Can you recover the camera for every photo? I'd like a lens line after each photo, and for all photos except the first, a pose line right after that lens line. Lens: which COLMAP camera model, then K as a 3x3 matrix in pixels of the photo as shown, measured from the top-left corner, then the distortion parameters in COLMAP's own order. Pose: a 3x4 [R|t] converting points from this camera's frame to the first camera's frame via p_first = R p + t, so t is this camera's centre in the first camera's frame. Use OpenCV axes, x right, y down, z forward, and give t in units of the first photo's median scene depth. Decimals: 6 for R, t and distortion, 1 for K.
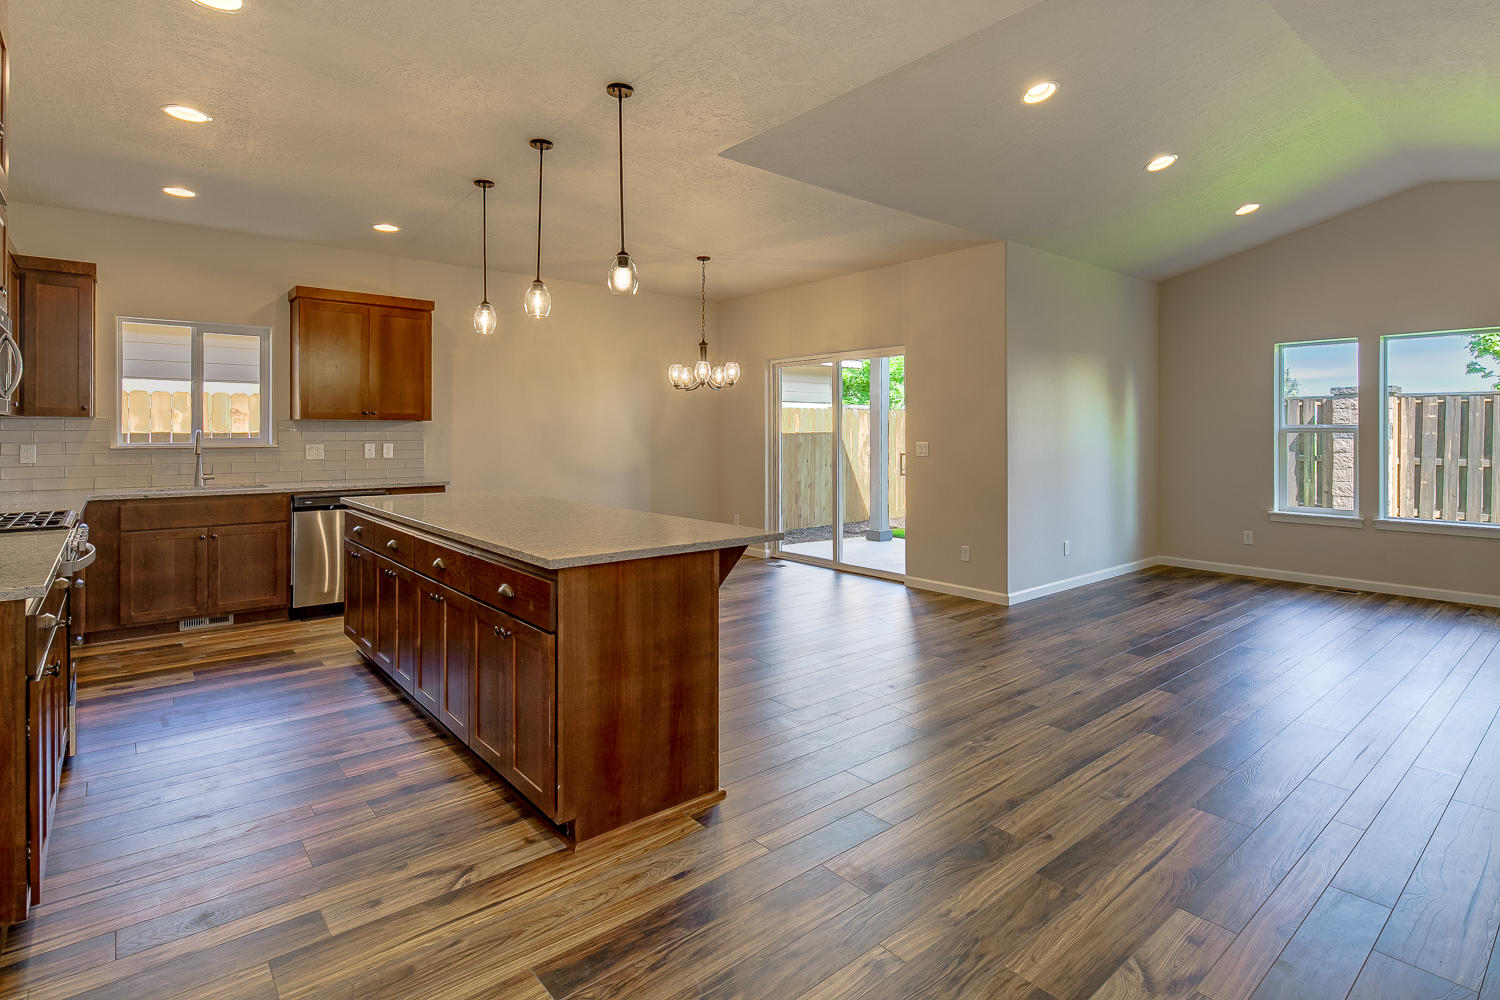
lens RADIAL K [[751.5, 0, 748.0], [0, 751.5, 435.3], [0, 0, 1]] dist [0.003240, 0.000336]
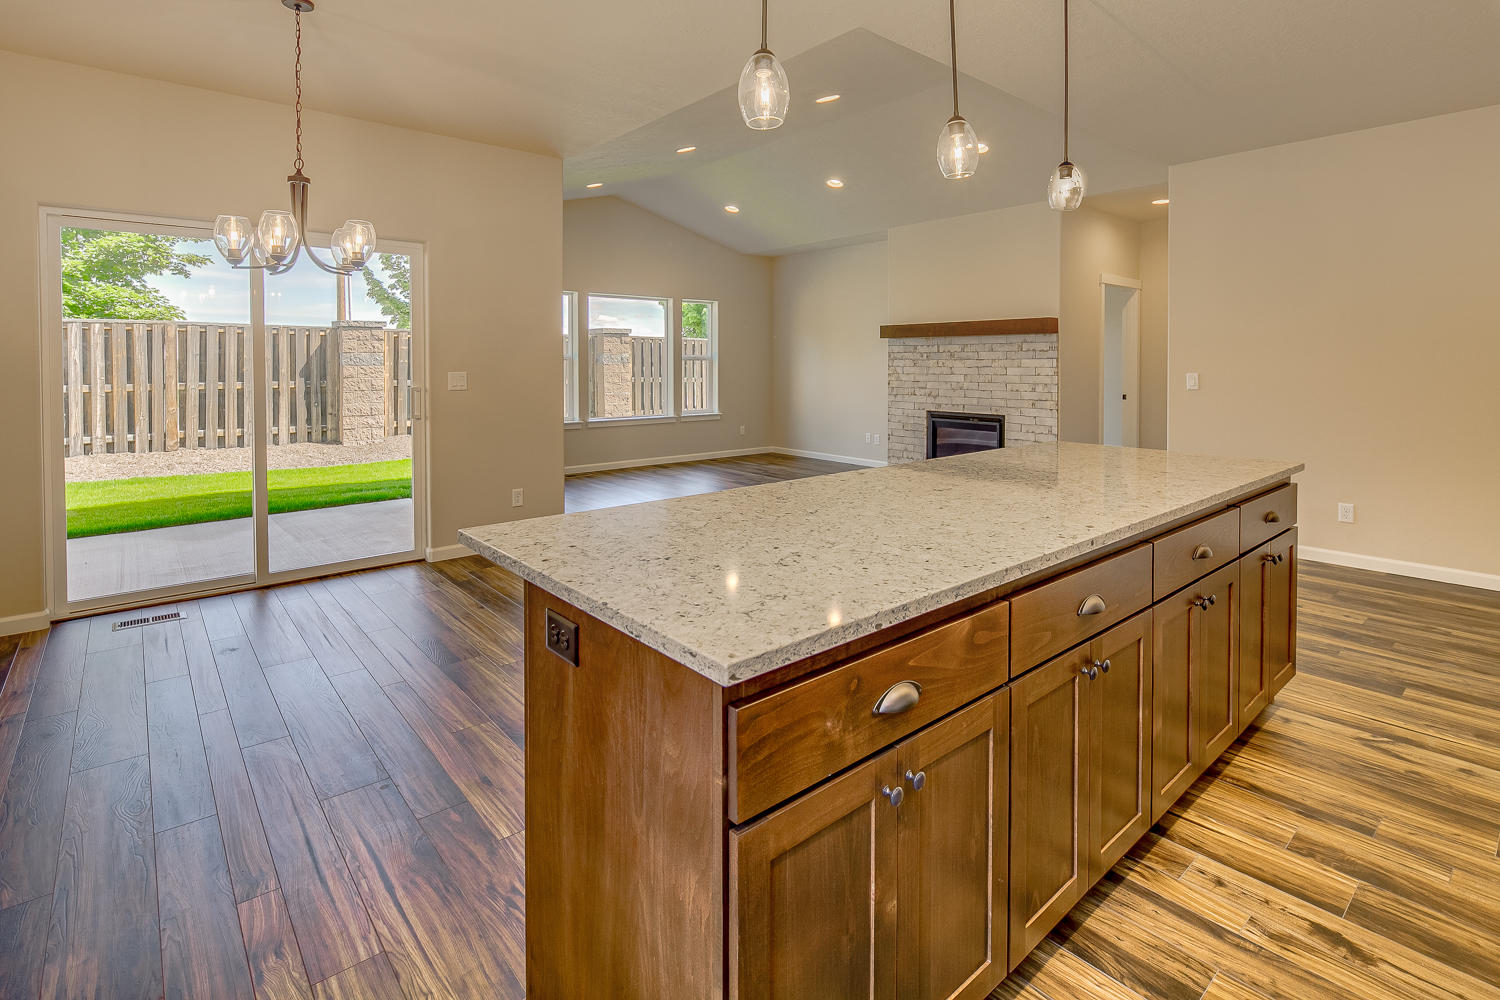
lens RADIAL K [[722.7, 0, 743.0], [0, 722.7, 375.1], [0, 0, 1]] dist [0.000919, -0.000318]
pose [[-0.005211, -0.018735, 0.999811, -0.621156], [0.000883, 0.999824, 0.018740, -0.001752], [-0.999986, 0.000980, -0.005194, 0.828205]]
